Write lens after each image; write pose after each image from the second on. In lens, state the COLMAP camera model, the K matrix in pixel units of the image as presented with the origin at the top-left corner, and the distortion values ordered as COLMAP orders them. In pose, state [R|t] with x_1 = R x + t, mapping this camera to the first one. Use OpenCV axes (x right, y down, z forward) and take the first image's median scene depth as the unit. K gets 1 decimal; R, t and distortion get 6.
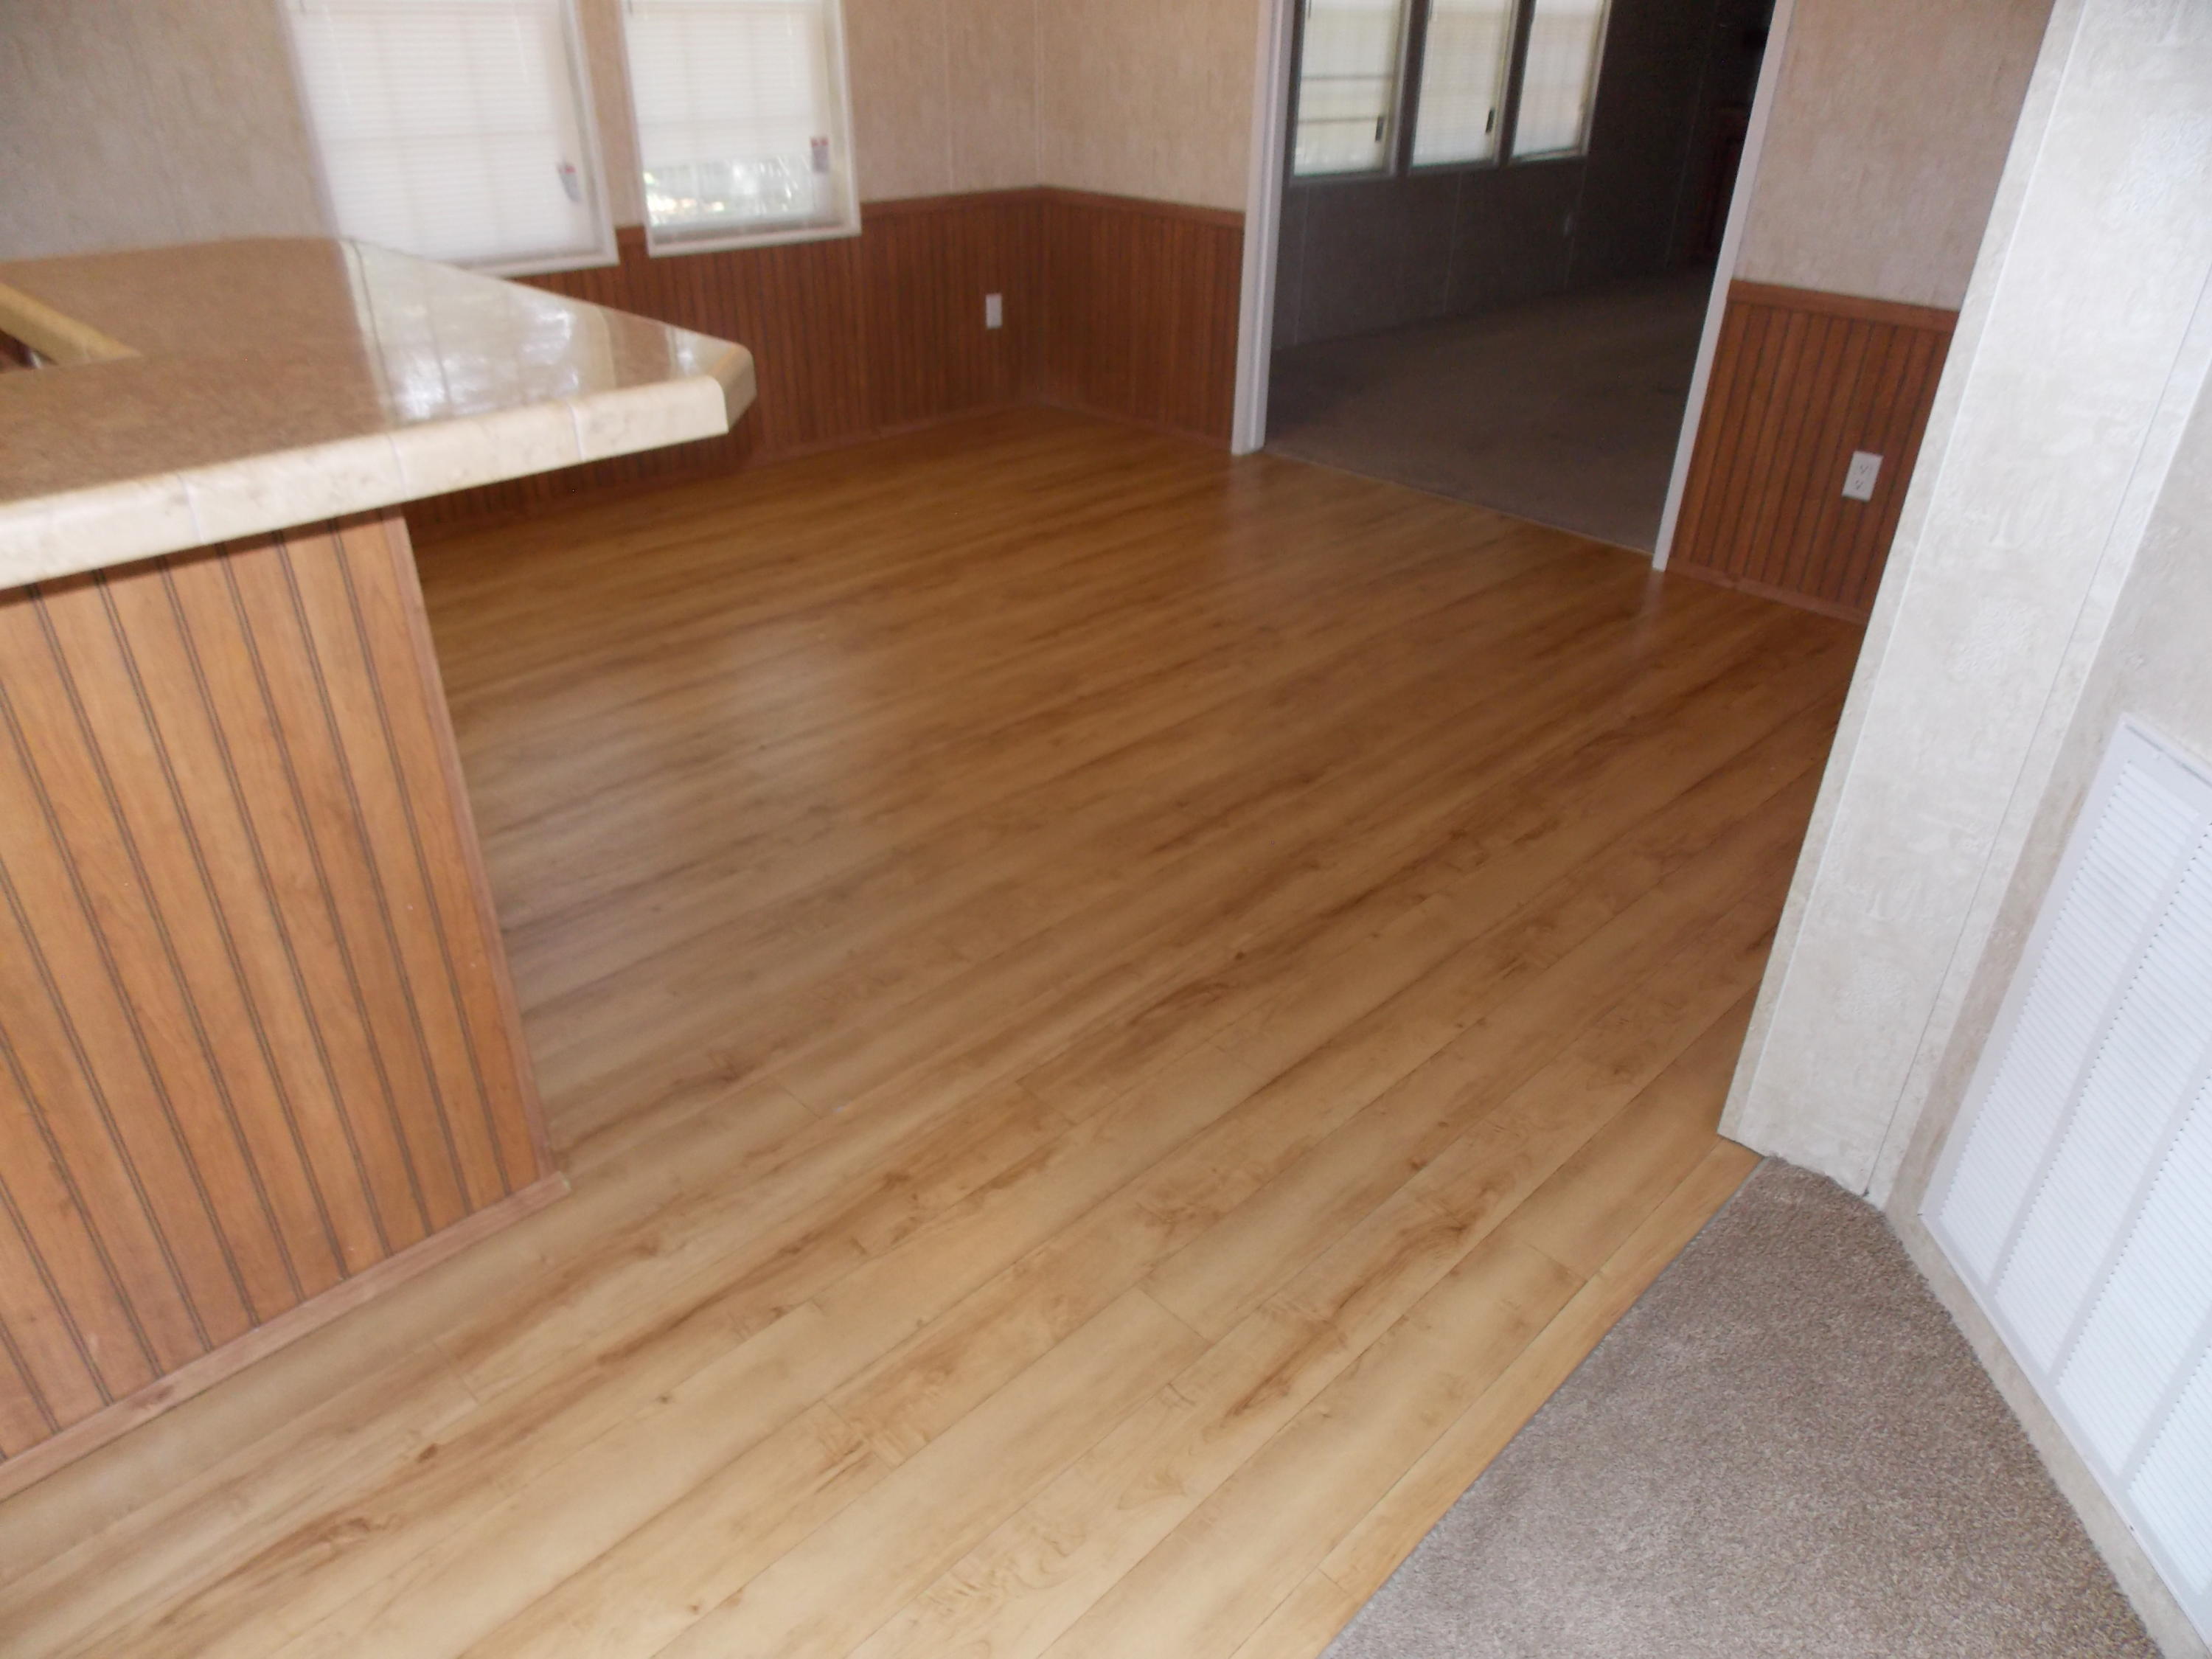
lens RADIAL K [[1472.7, 0, 1101.9], [0, 1472.7, 817.8], [0, 0, 1]] dist [-0.000782, -0.000475]
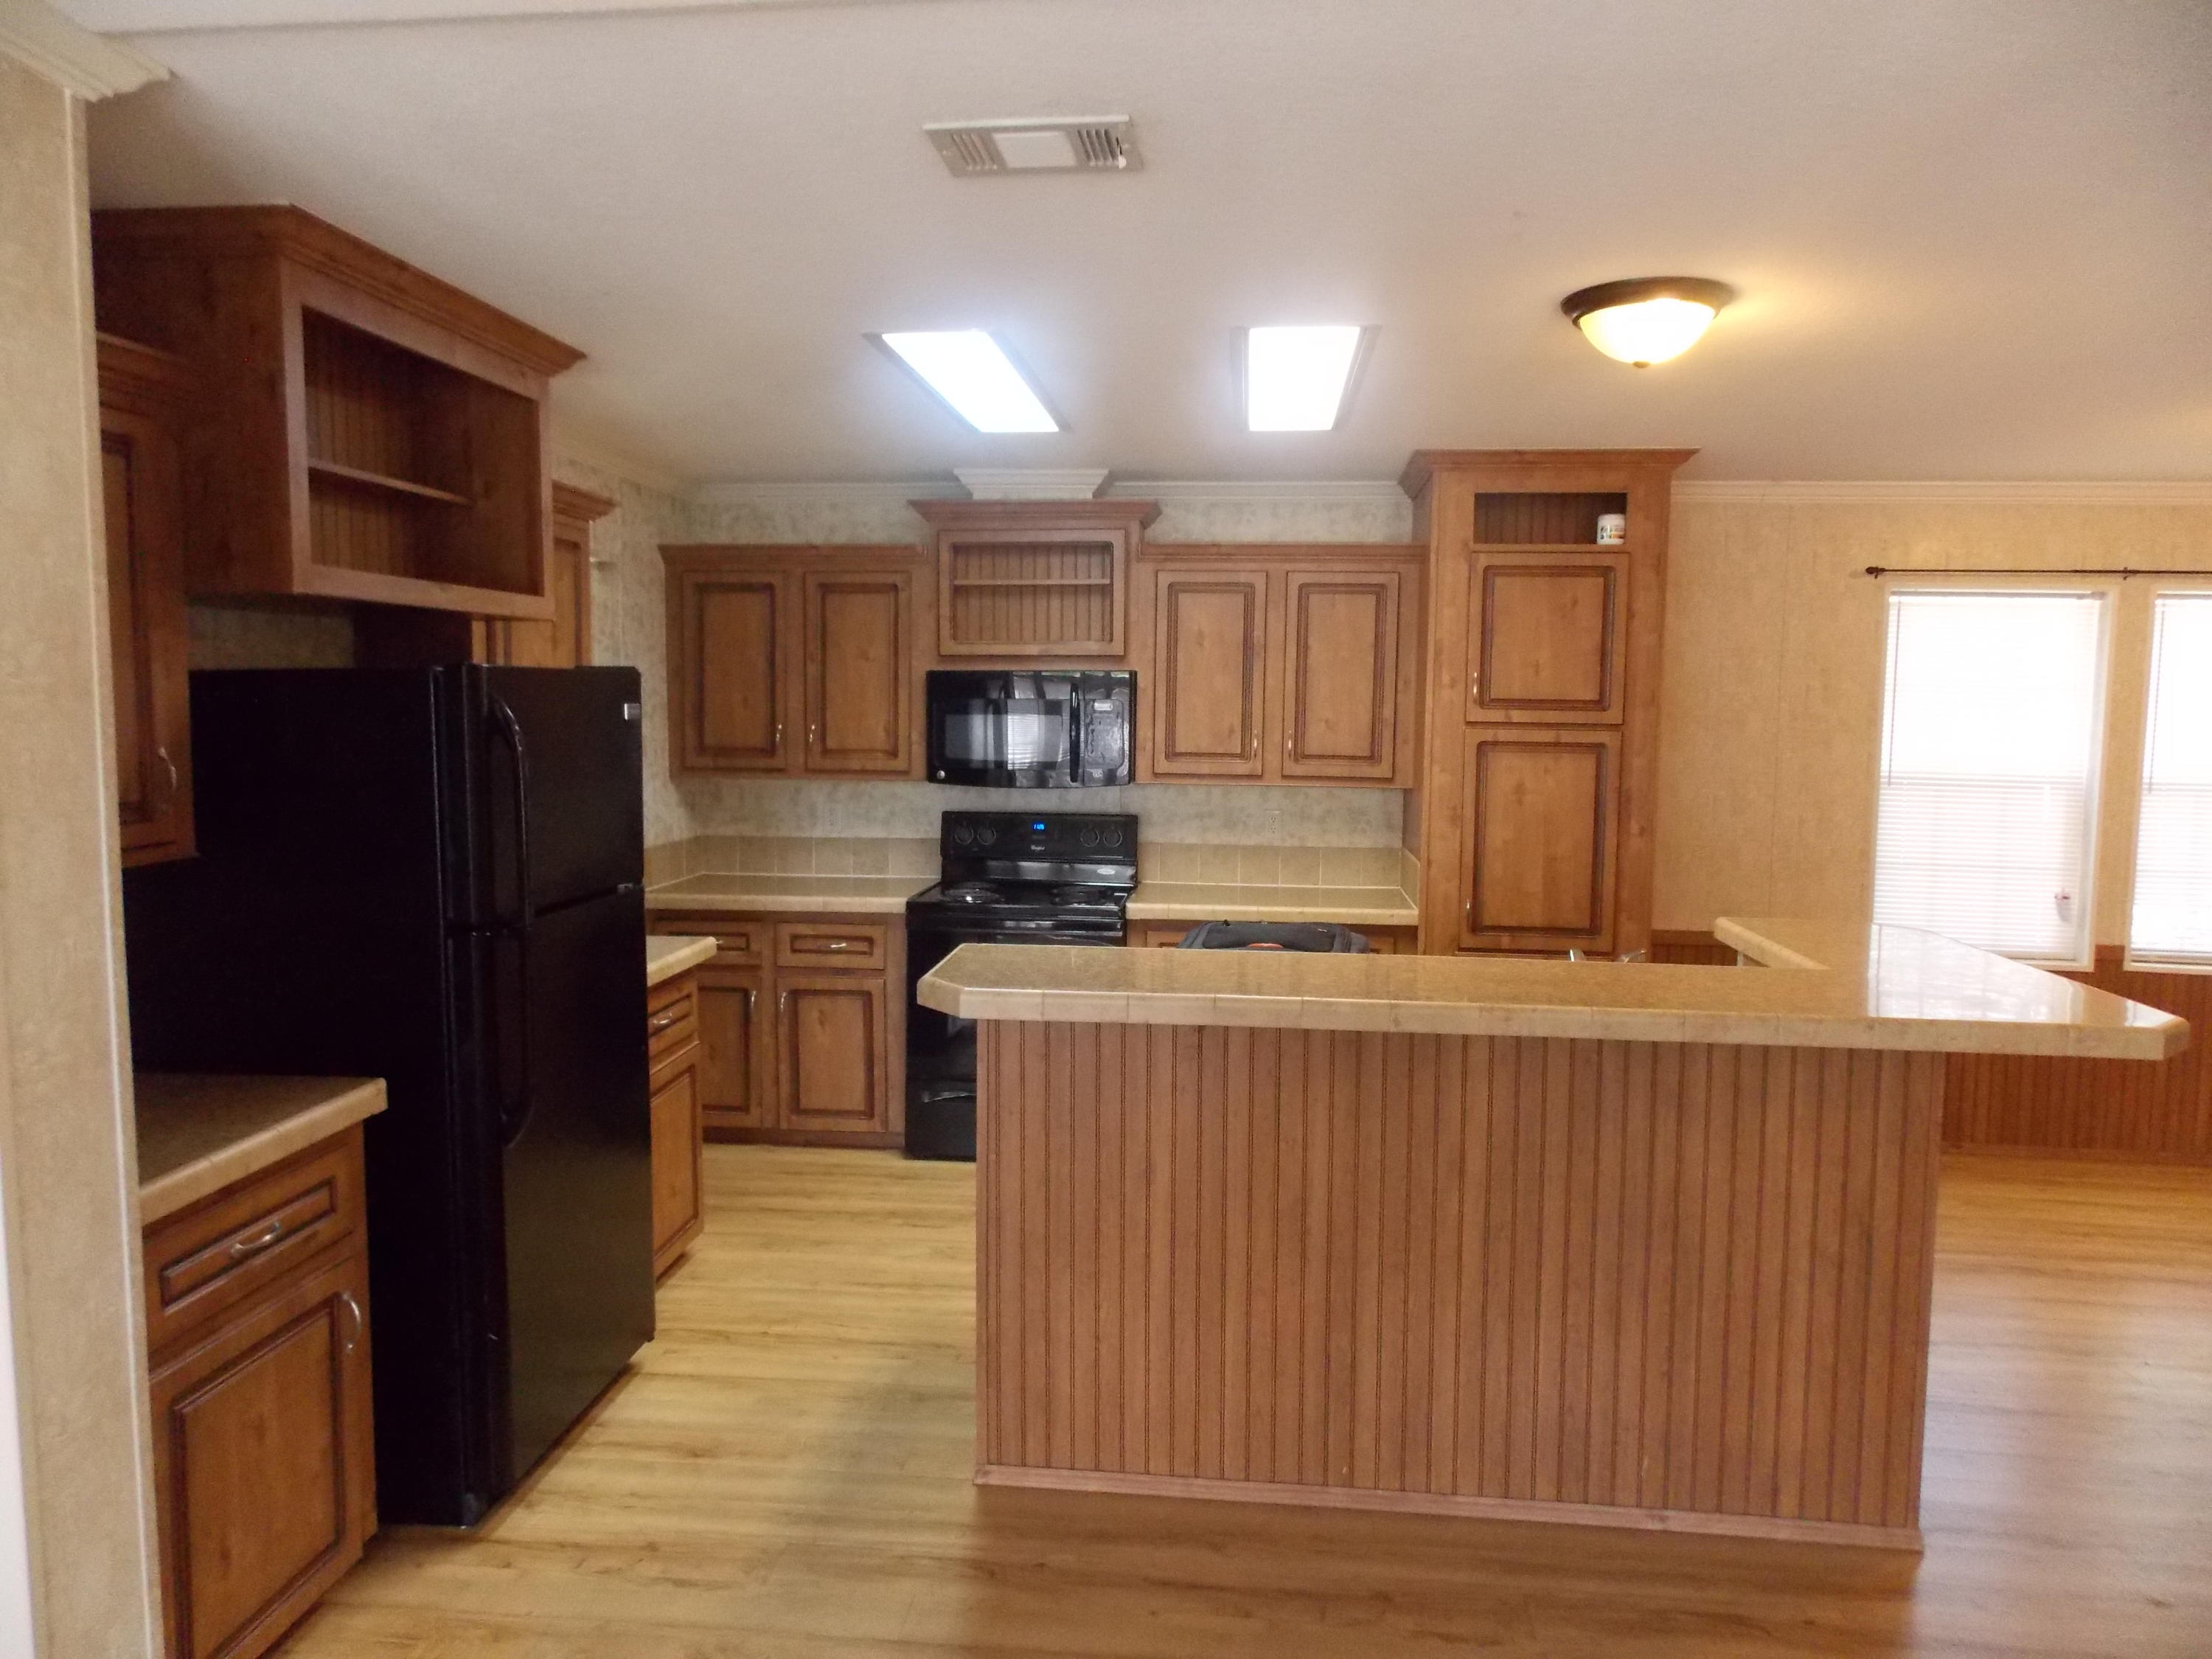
lens RADIAL K [[1489.4, 0, 1105.7], [0, 1489.4, 800.5], [0, 0, 1]] dist [0.000381, -0.001184]
pose [[0.633490, 0.058732, -0.771519, 0.126007], [-0.393073, 0.883294, -0.255510, 0.175926], [0.666471, 0.465126, 0.582644, -0.430146]]
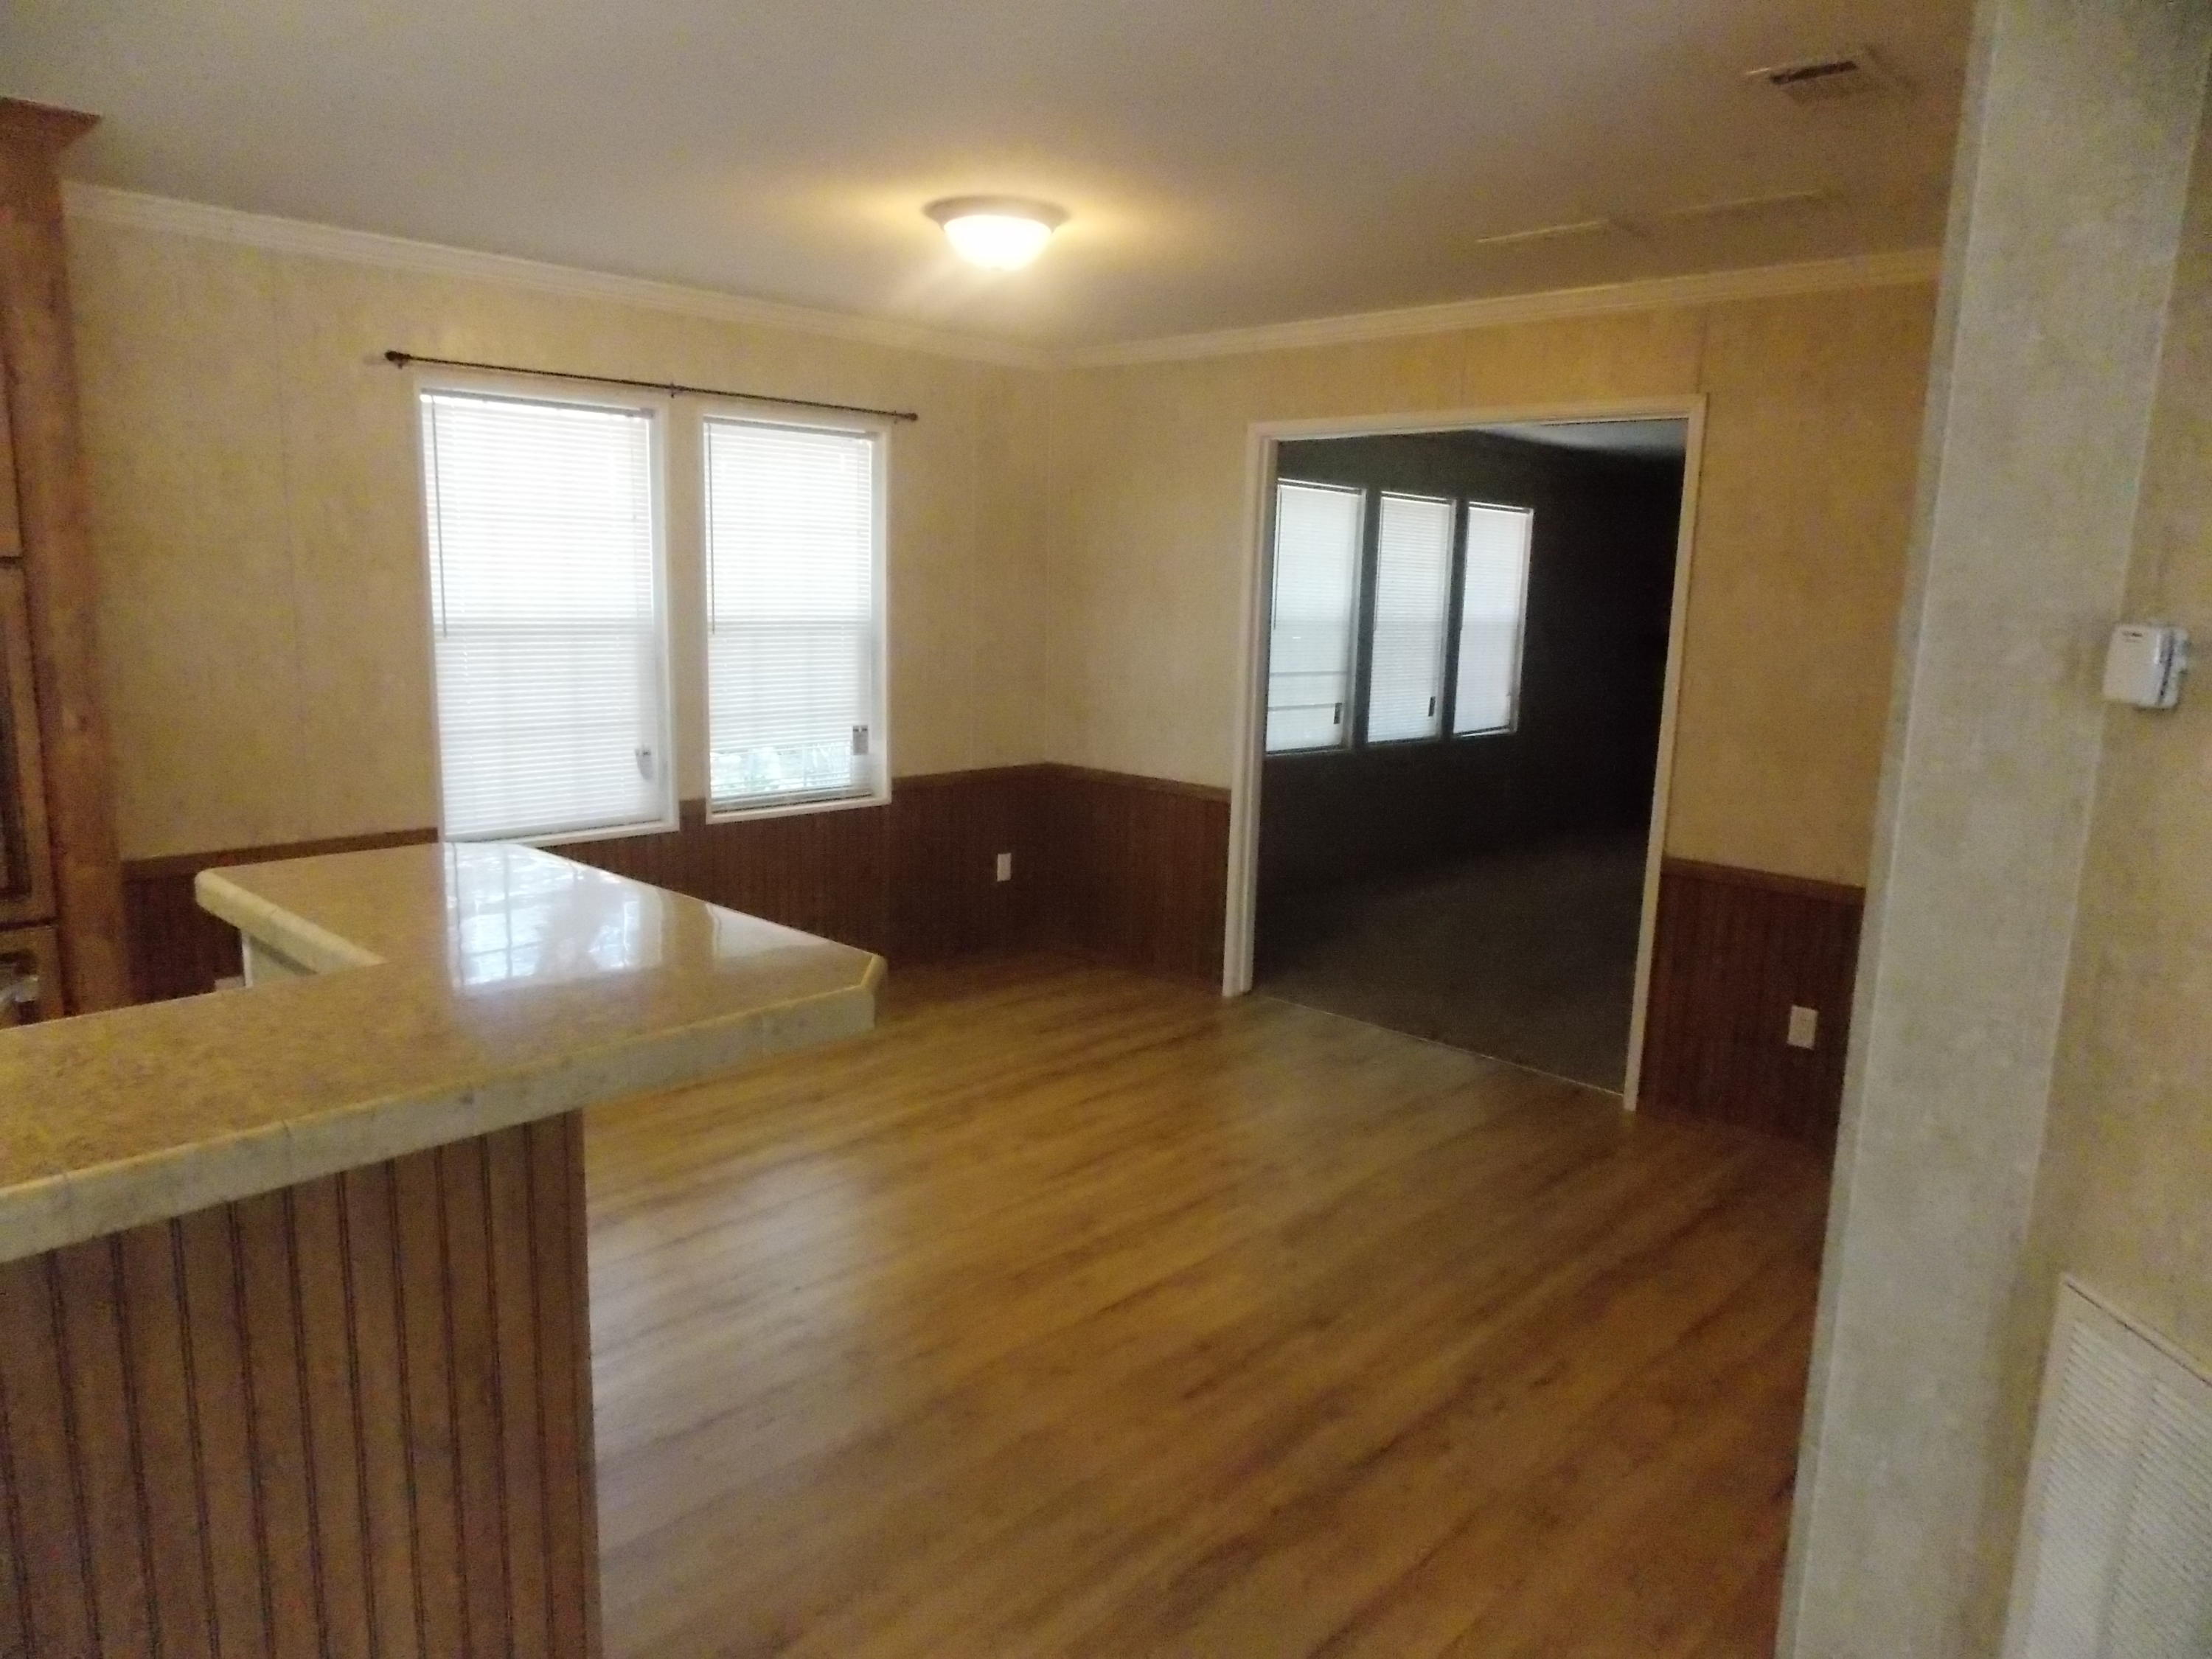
lens RADIAL K [[1469.0, 0, 1109.9], [0, 1469.0, 799.6], [0, 0, 1]] dist [-0.003193, -0.000811]
pose [[0.999538, 0.010922, 0.028353, -0.041841], [-0.000275, 0.936367, -0.351022, -0.007077], [-0.030382, 0.350852, 0.935938, -0.086626]]
